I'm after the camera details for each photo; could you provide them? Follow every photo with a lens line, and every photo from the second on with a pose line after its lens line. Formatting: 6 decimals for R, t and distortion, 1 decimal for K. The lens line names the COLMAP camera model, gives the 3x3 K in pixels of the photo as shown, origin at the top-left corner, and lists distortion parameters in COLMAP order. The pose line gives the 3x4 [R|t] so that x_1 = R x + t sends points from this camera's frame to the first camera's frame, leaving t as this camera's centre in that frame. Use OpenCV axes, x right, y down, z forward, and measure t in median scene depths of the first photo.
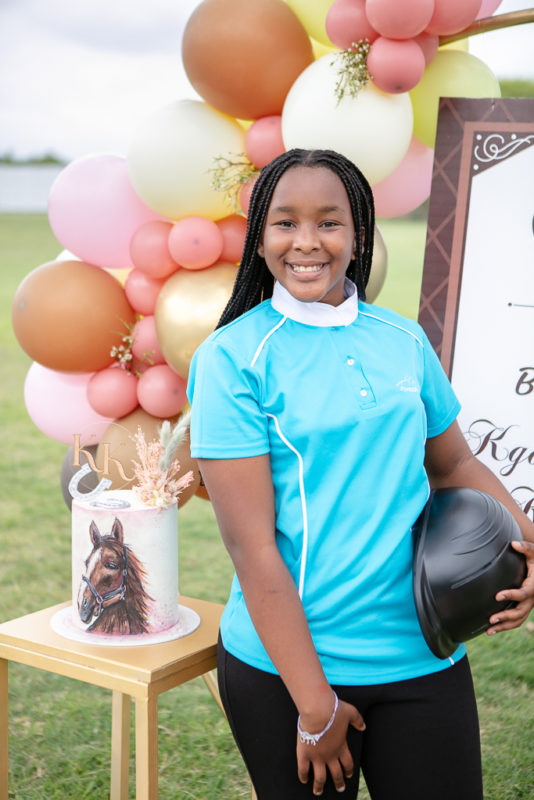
lens RADIAL K [[1316.0, 0, 267.0], [0, 1316.0, 400.0], [0, 0, 1]] dist [0.030587, 0.020315]
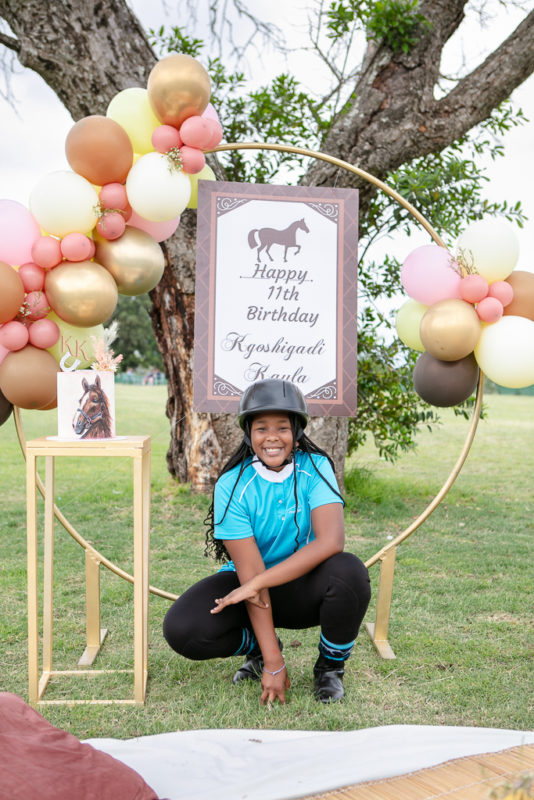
lens RADIAL K [[1033.3, 0, 267.0], [0, 1033.3, 400.0], [0, 0, 1]] dist [0.005980, 0.007137]
pose [[0.808995, -0.036964, 0.586652, -0.780435], [0.099776, 0.992173, -0.075078, 0.257396], [-0.579285, 0.119271, 0.806352, -0.340743]]
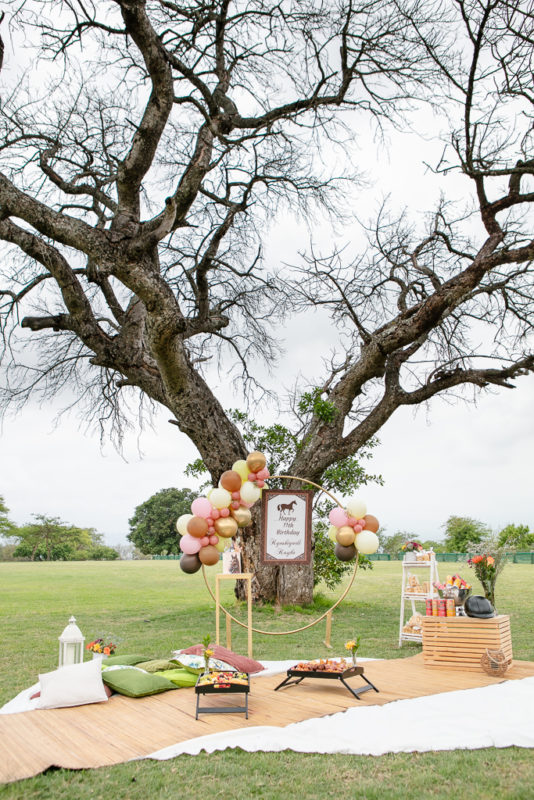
lens RADIAL K [[706.5, 0, 267.0], [0, 706.5, 400.0], [0, 0, 1]] dist [-0.006556, 0.000033]
pose [[0.798174, 0.084780, 0.596432, -2.028778], [0.126107, 0.944599, -0.303034, 0.427973], [-0.589080, 0.317088, 0.743263, -1.786182]]
